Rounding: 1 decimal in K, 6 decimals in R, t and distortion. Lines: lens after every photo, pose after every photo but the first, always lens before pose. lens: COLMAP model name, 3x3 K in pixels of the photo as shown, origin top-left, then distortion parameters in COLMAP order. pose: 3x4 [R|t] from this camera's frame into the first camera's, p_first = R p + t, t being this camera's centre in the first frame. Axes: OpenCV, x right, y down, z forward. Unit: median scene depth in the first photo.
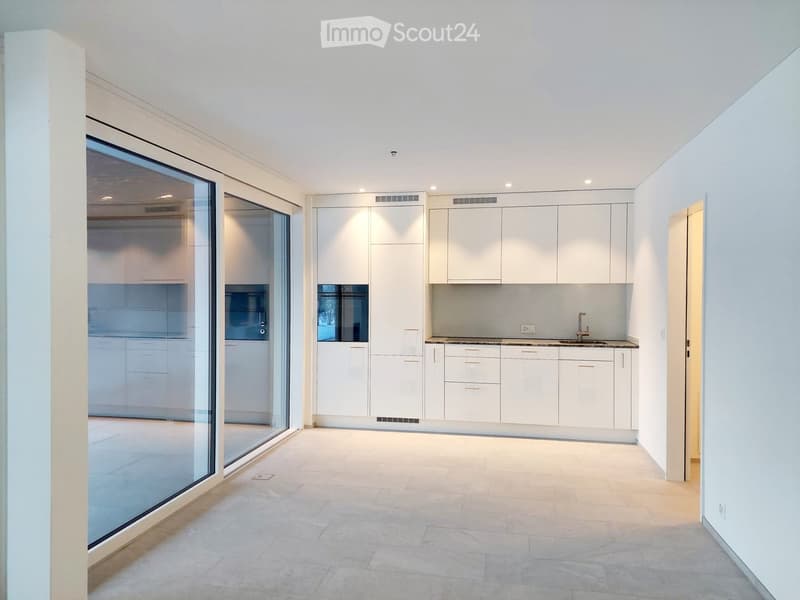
lens RADIAL K [[537.5, 0, 400.0], [0, 537.5, 300.0], [0, 0, 1]] dist [-0.002253, -0.000401]
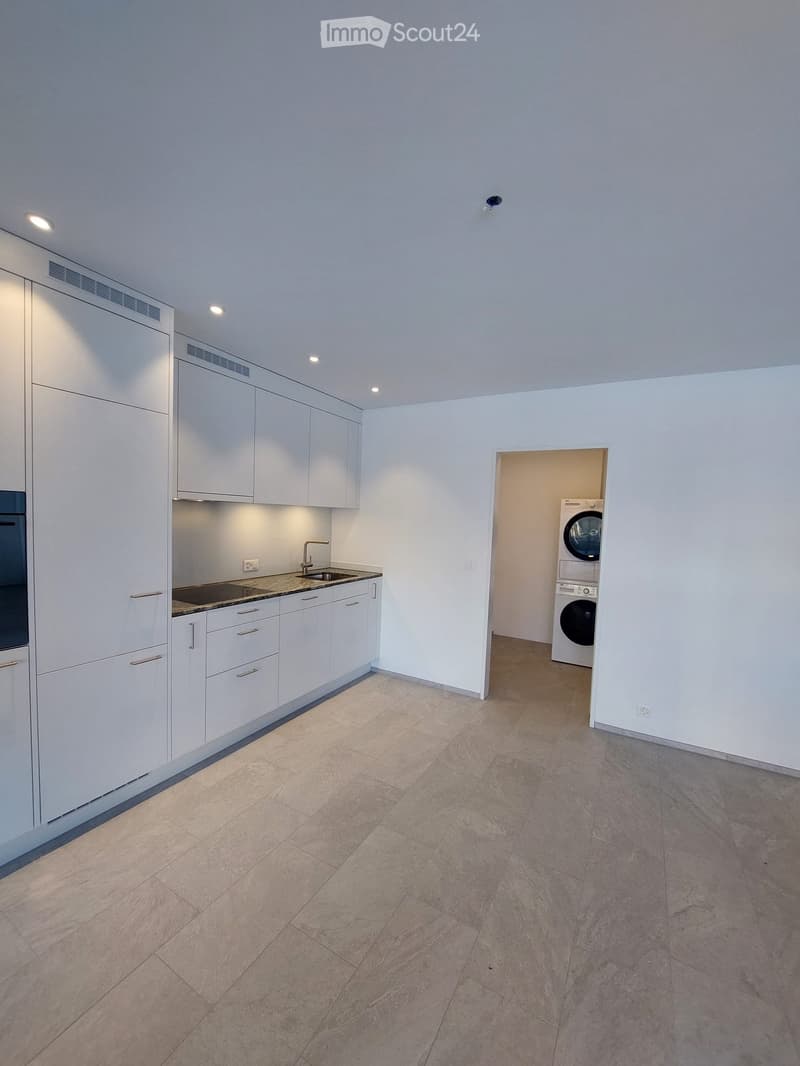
lens RADIAL K [[422.7, 0, 402.6], [0, 422.7, 545.7], [0, 0, 1]] dist [-0.001084, -0.000210]
pose [[0.327193, -0.057047, 0.943234, -0.250447], [-0.025343, 0.997287, 0.069107, -0.019317], [-0.944618, -0.046516, 0.324860, 0.658126]]
